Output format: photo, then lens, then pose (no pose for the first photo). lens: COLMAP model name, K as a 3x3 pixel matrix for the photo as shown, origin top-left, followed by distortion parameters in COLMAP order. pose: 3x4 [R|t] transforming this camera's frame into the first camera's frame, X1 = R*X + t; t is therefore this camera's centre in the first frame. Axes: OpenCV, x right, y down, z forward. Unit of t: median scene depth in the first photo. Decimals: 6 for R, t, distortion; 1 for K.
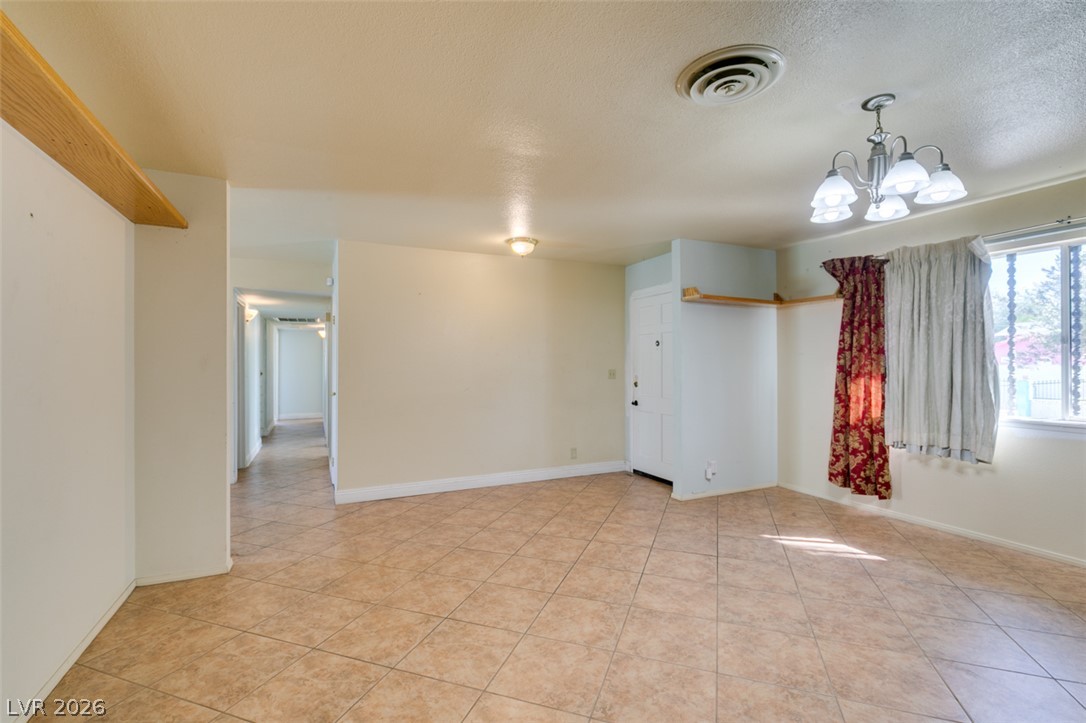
lens RADIAL K [[486.9, 0, 539.6], [0, 486.9, 363.9], [0, 0, 1]] dist [0.003028, -0.000563]
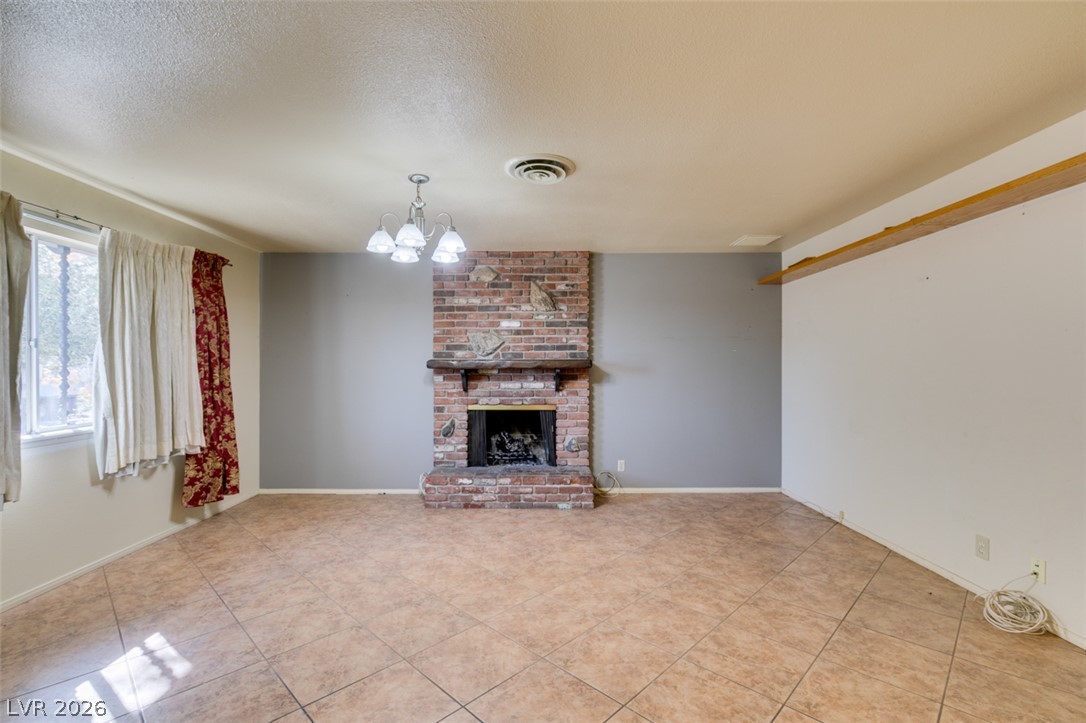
lens RADIAL K [[486.9, 0, 539.6], [0, 486.9, 363.9], [0, 0, 1]] dist [0.003028, -0.000563]
pose [[-0.908986, 0.005669, 0.416787, -0.100915], [0.004648, 0.999983, -0.003464, -0.002530], [-0.416800, -0.001212, -0.908998, 1.117590]]
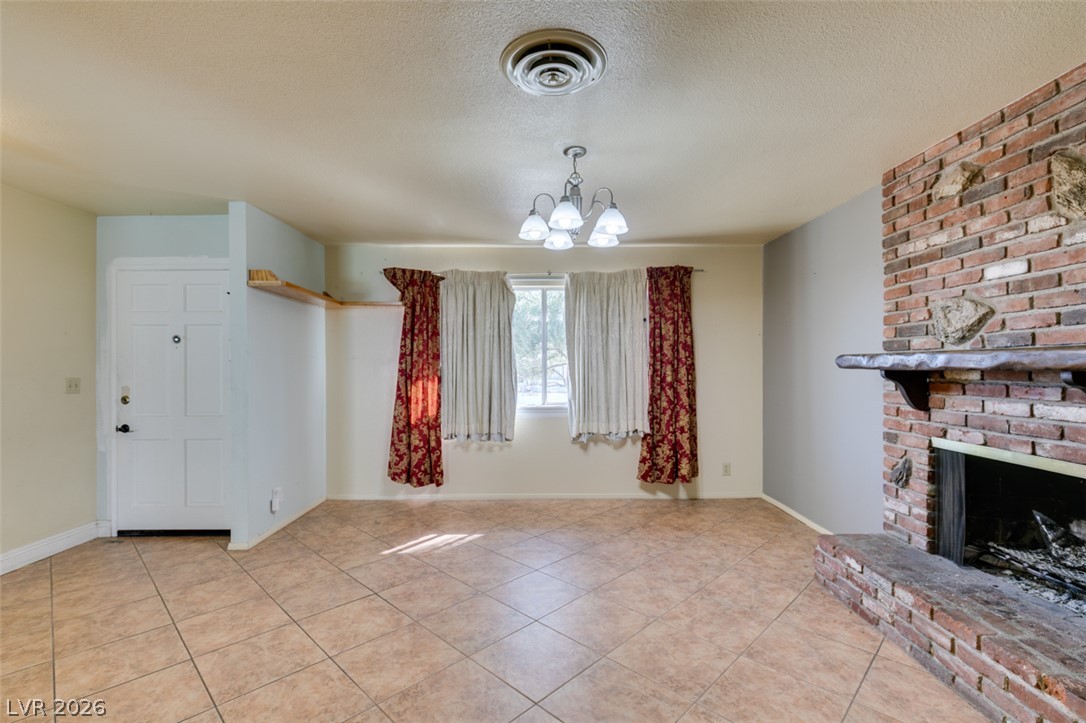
lens RADIAL K [[486.4, 0, 541.8], [0, 486.4, 365.2], [0, 0, 1]] dist [-0.001970, -0.000539]
pose [[0.411169, 0.002815, 0.911555, -0.233182], [0.003494, 0.999983, -0.004663, 0.000112], [-0.911553, 0.005102, 0.411152, 0.304211]]
